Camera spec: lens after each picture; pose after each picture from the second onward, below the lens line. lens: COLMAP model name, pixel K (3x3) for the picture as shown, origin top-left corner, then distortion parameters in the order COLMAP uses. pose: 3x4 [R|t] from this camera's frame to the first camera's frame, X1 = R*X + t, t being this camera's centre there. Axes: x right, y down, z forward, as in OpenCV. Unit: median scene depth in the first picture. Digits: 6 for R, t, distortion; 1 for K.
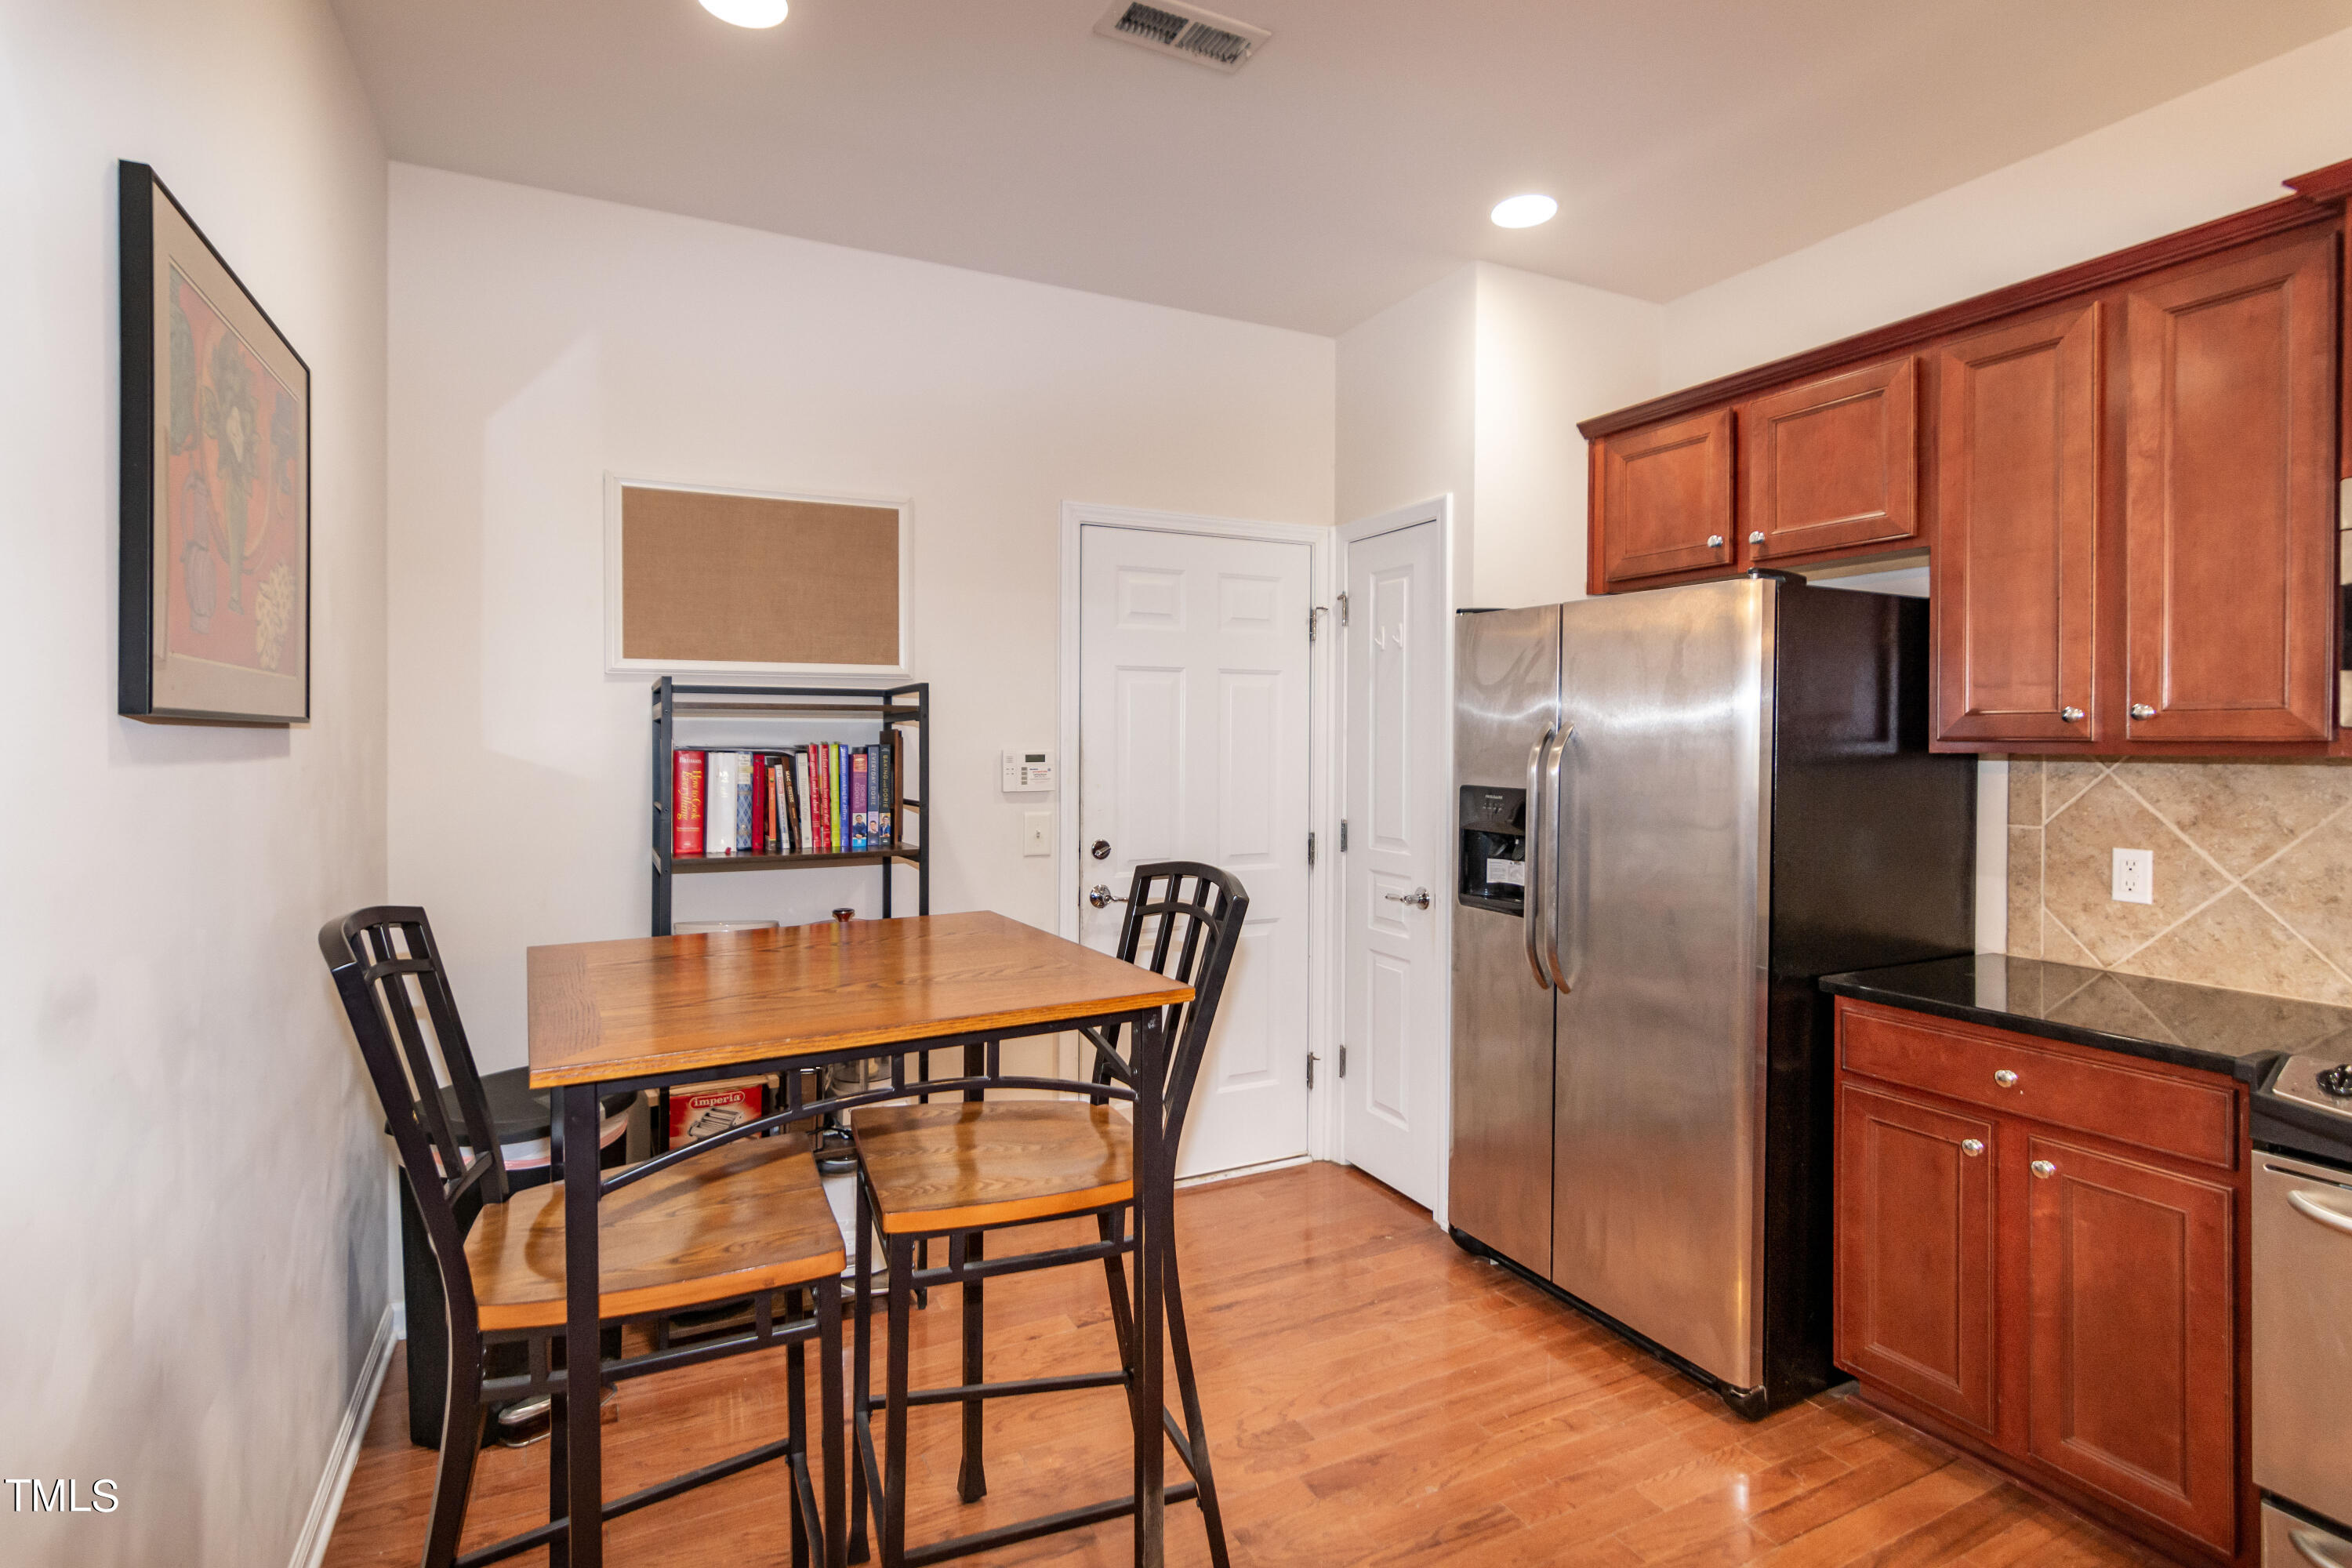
lens RADIAL K [[1146.2, 0, 1179.1], [0, 1146.2, 735.2], [0, 0, 1]] dist [-0.000206, 0.000554]
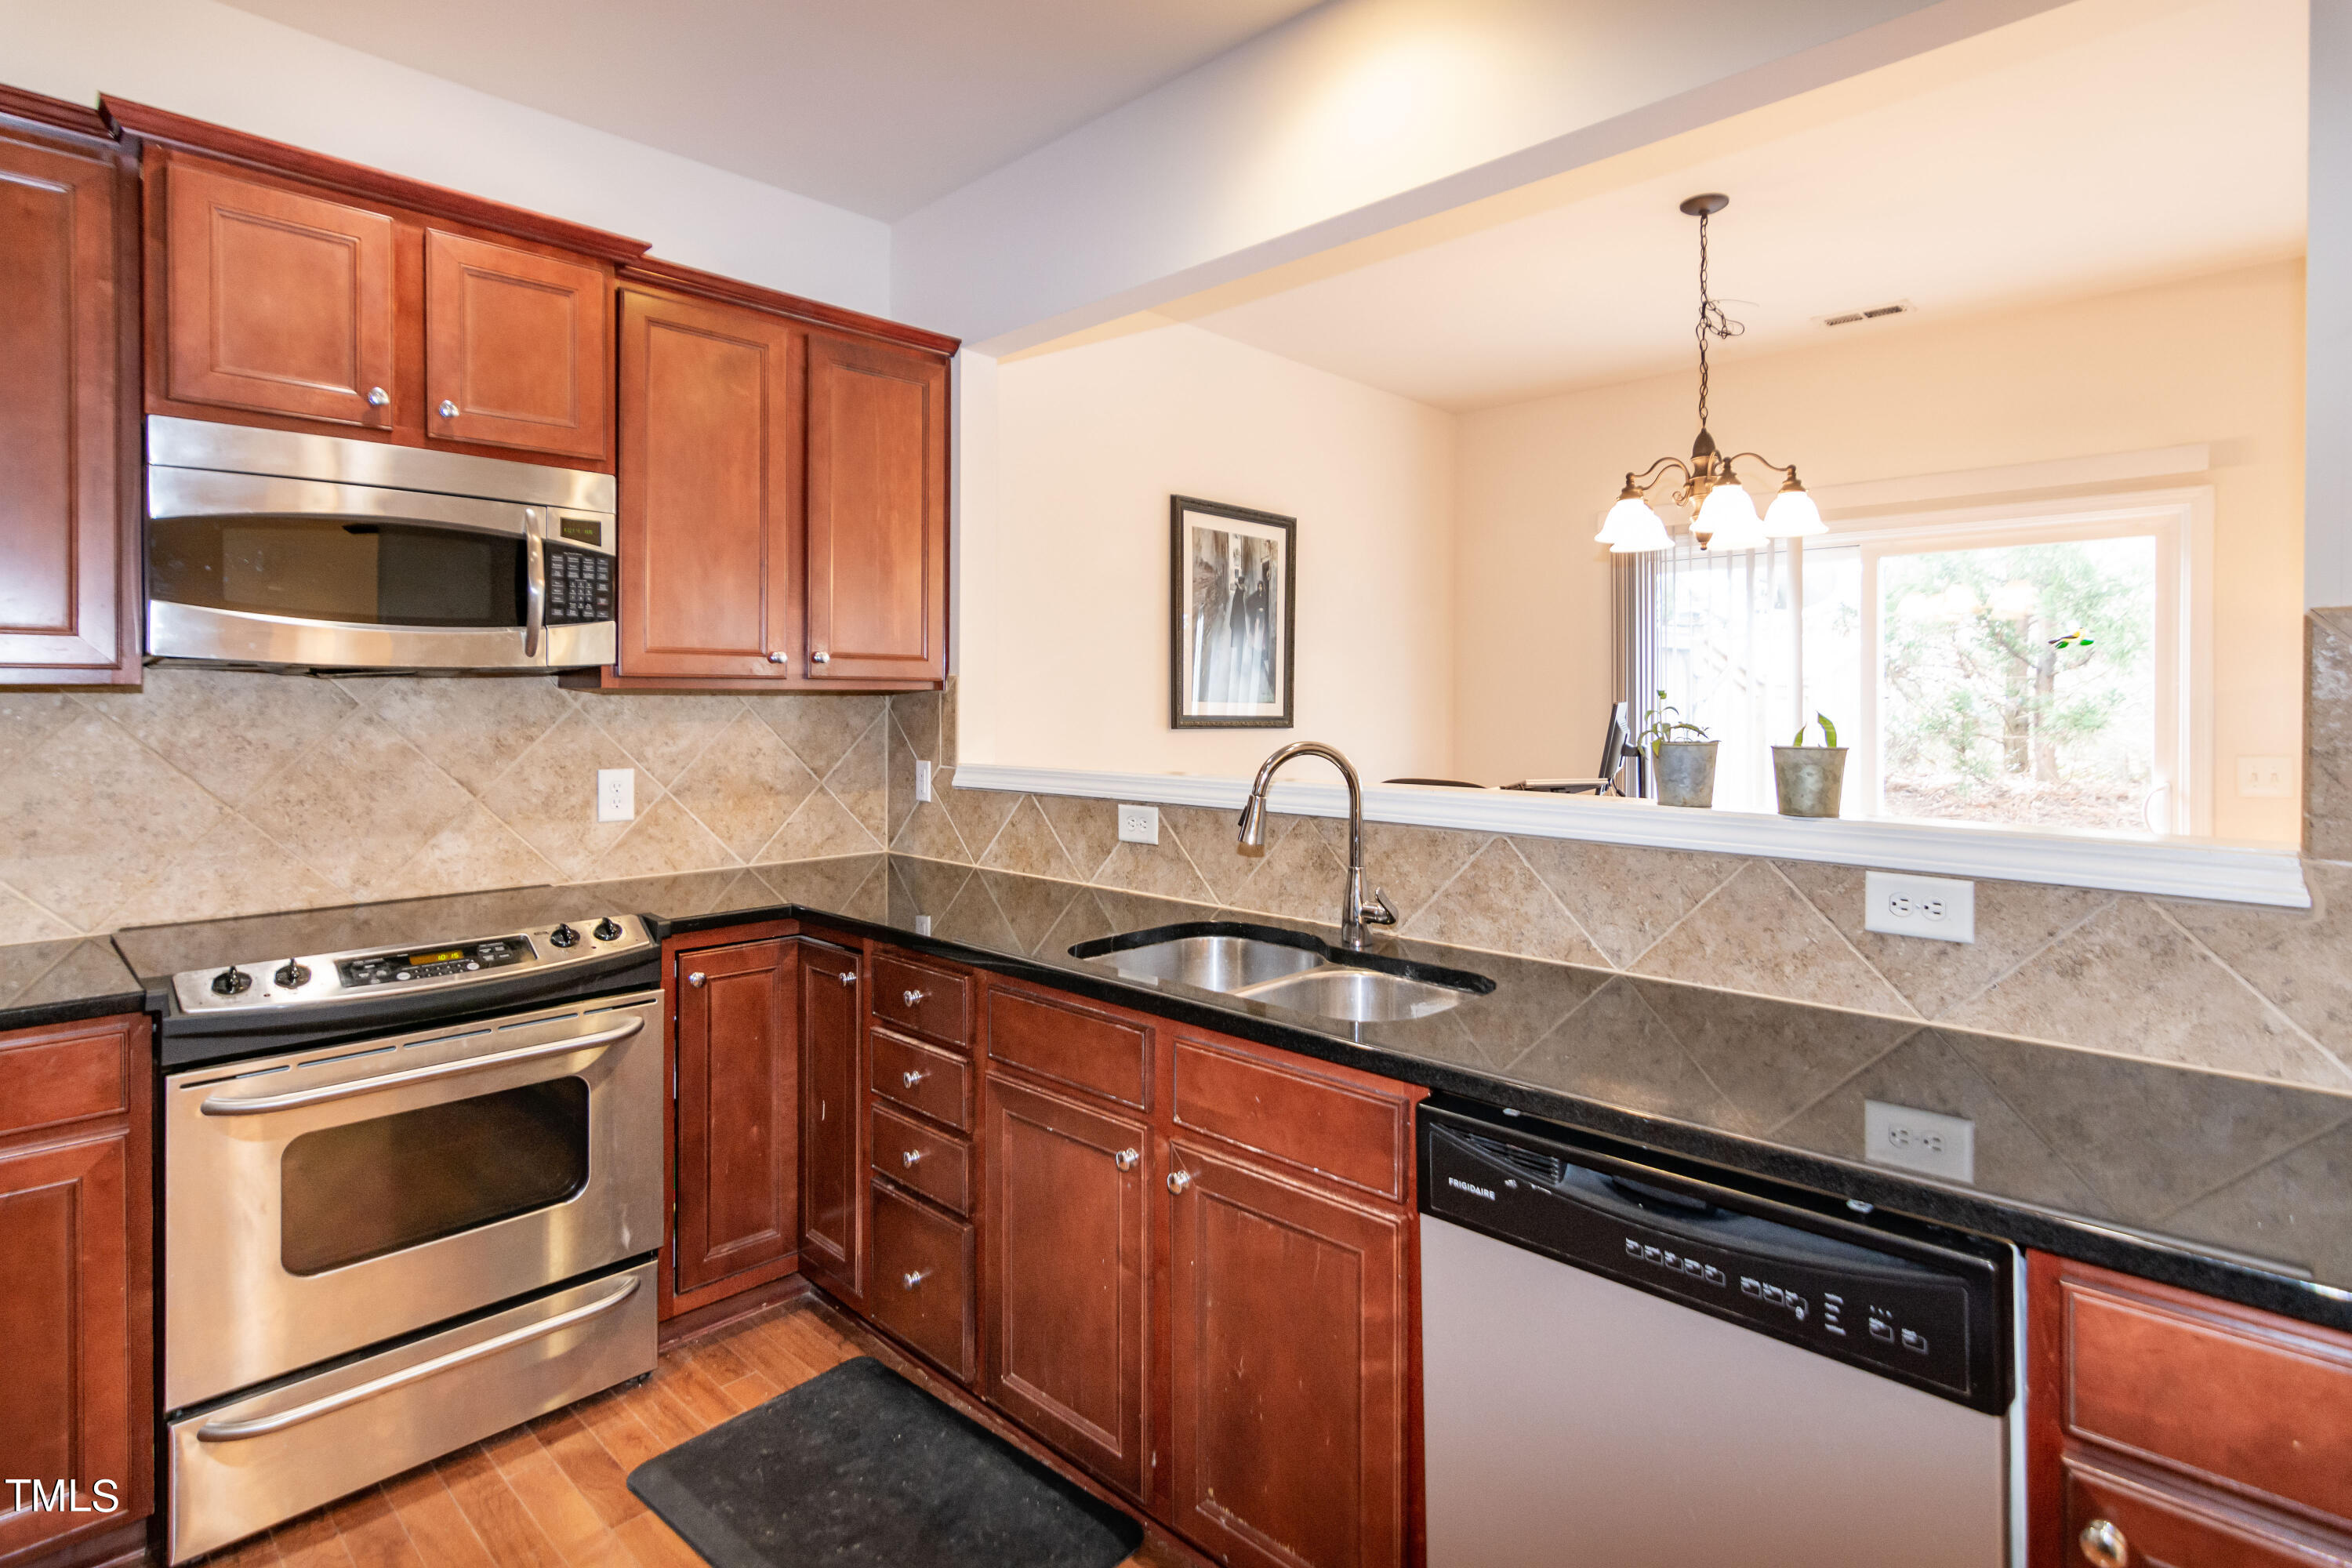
lens RADIAL K [[1173.4, 0, 1161.0], [0, 1173.4, 704.1], [0, 0, 1]] dist [0.001108, 0.000698]
pose [[-0.326429, -0.008610, 0.945183, -0.213818], [-0.001056, 0.999961, 0.008745, 0.020509], [-0.945221, 0.001857, -0.326425, 0.365222]]
